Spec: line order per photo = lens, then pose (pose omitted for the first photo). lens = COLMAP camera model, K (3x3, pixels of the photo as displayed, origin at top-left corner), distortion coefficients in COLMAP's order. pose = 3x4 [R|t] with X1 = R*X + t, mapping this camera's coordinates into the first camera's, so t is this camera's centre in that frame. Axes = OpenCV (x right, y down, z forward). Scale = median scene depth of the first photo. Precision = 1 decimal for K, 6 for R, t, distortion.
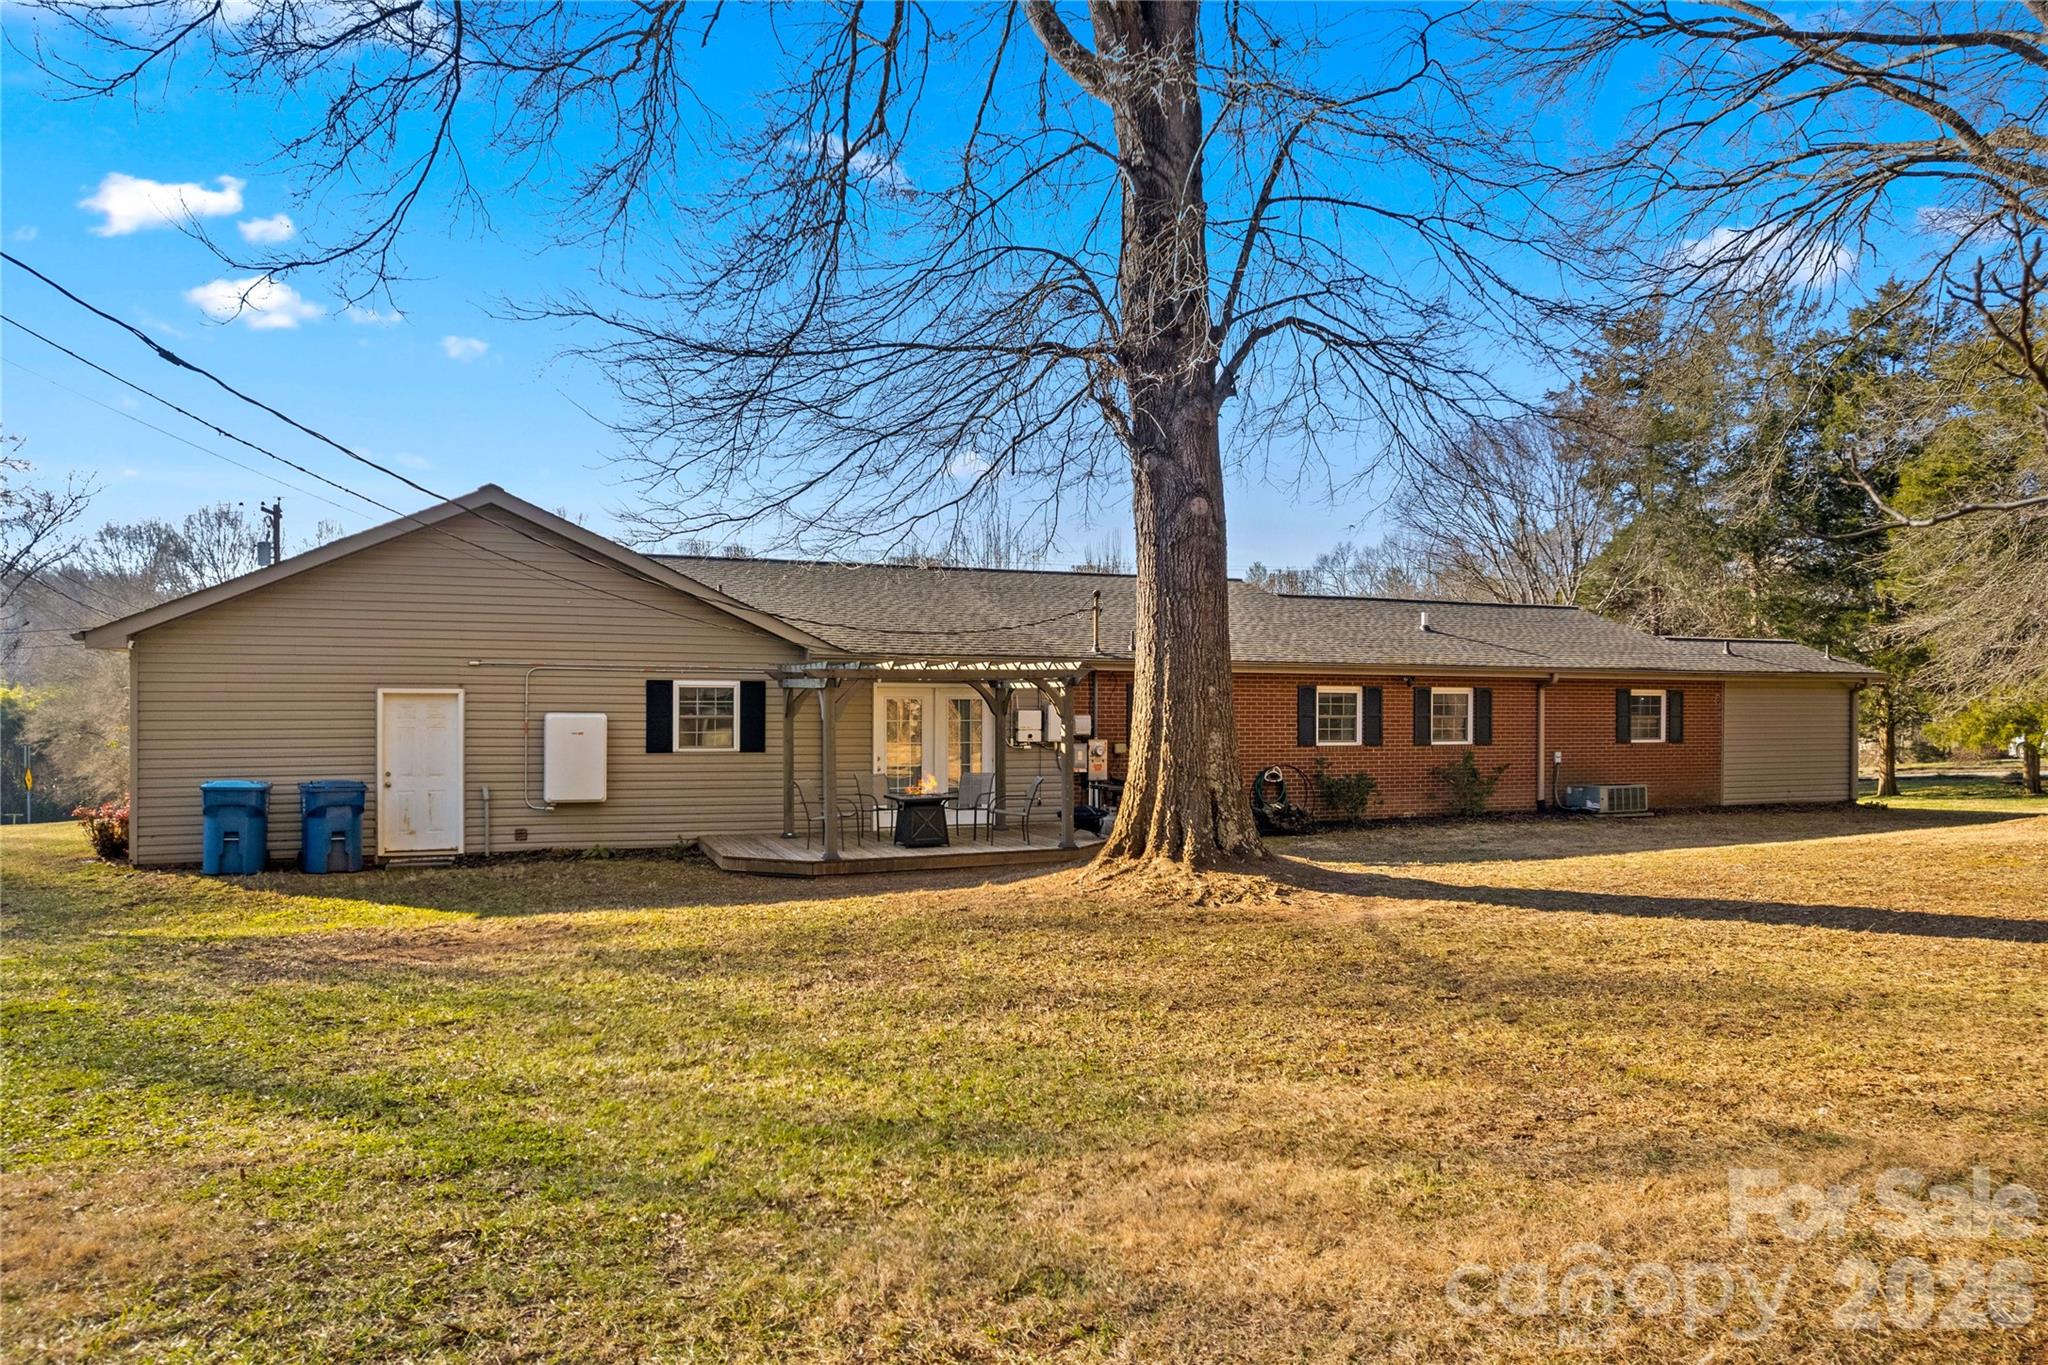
lens RADIAL K [[1254.6, 0, 1024.6], [0, 1254.6, 697.0], [0, 0, 1]] dist [-0.096391, 0.077938]
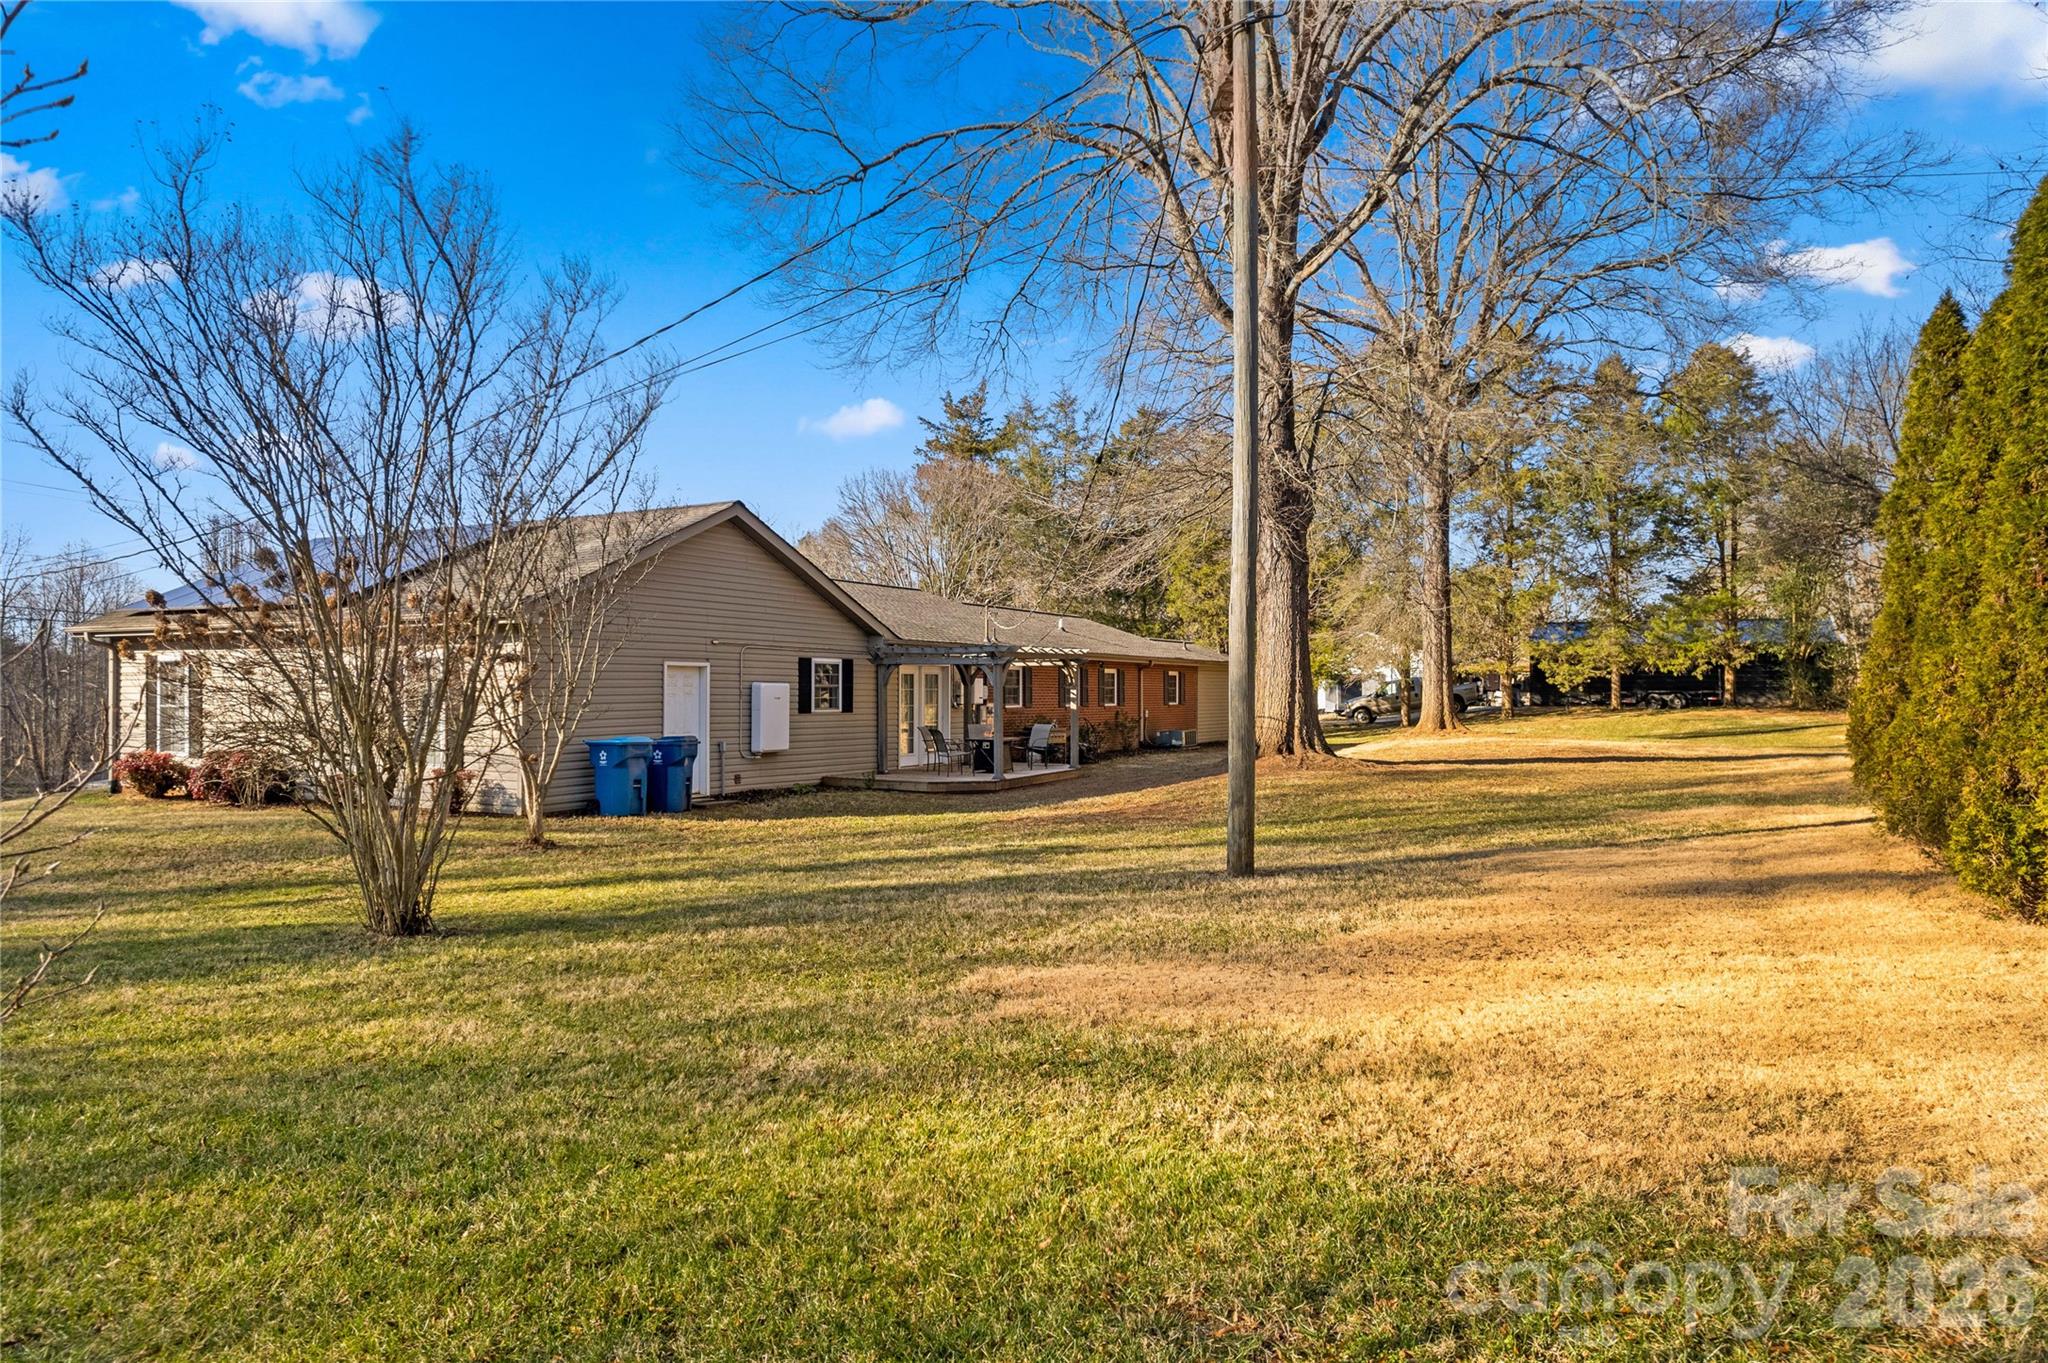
lens RADIAL K [[1254.6, 0, 1024.6], [0, 1254.6, 696.0], [0, 0, 1]] dist [-0.096391, 0.077938]
pose [[0.769618, -0.006124, 0.638475, -0.980597], [-0.002455, 0.999918, 0.012550, 0.010122], [-0.638499, -0.011227, 0.769540, -0.161213]]
